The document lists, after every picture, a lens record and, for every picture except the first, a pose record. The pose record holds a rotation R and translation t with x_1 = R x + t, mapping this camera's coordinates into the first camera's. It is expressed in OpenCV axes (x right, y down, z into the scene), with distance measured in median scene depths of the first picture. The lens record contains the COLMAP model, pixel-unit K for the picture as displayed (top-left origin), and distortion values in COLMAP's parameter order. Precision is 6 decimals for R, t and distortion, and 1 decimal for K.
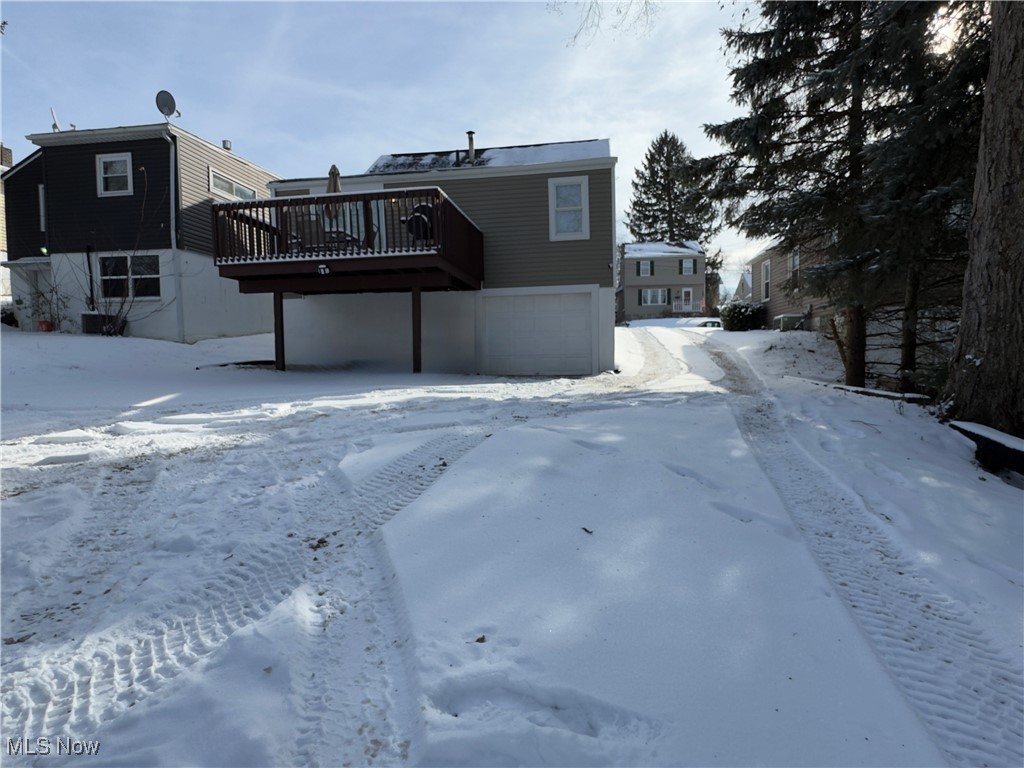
lens RADIAL K [[554.0, 0, 513.3], [0, 554.0, 384.5], [0, 0, 1]] dist [-0.001812, 0.000158]
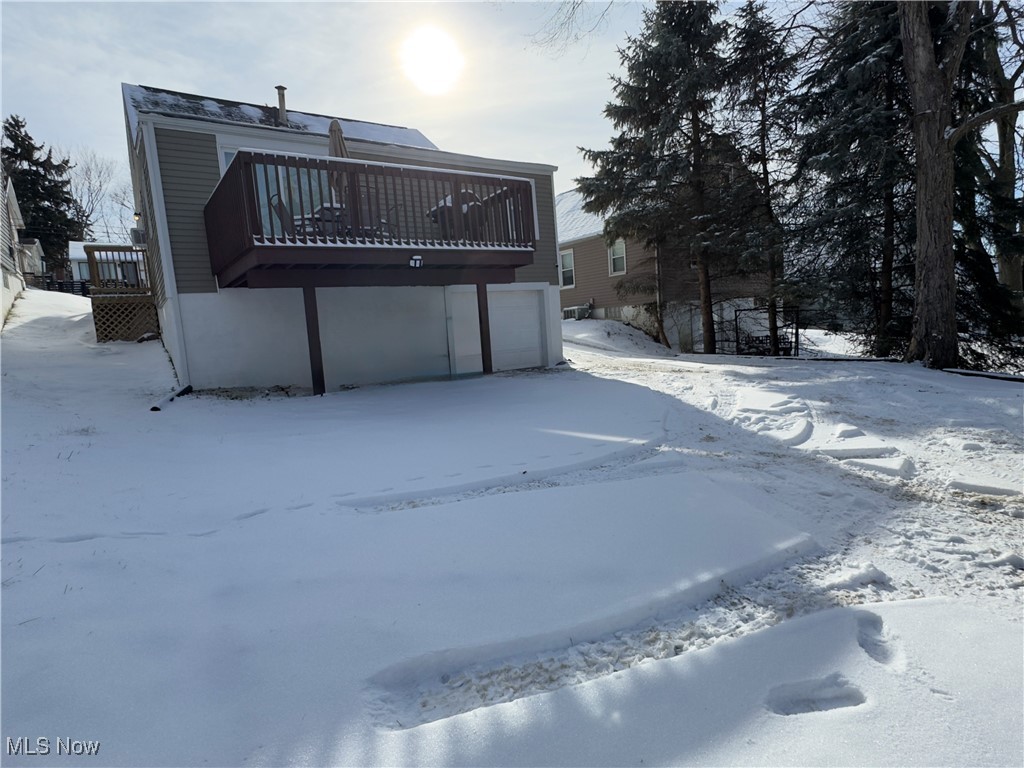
lens RADIAL K [[554.0, 0, 513.3], [0, 554.0, 384.5], [0, 0, 1]] dist [-0.001812, 0.000158]
pose [[0.720502, -0.106934, 0.685158, -0.674747], [0.090624, 0.994085, 0.059850, -0.054614], [-0.687506, 0.018970, 0.725931, 0.270337]]
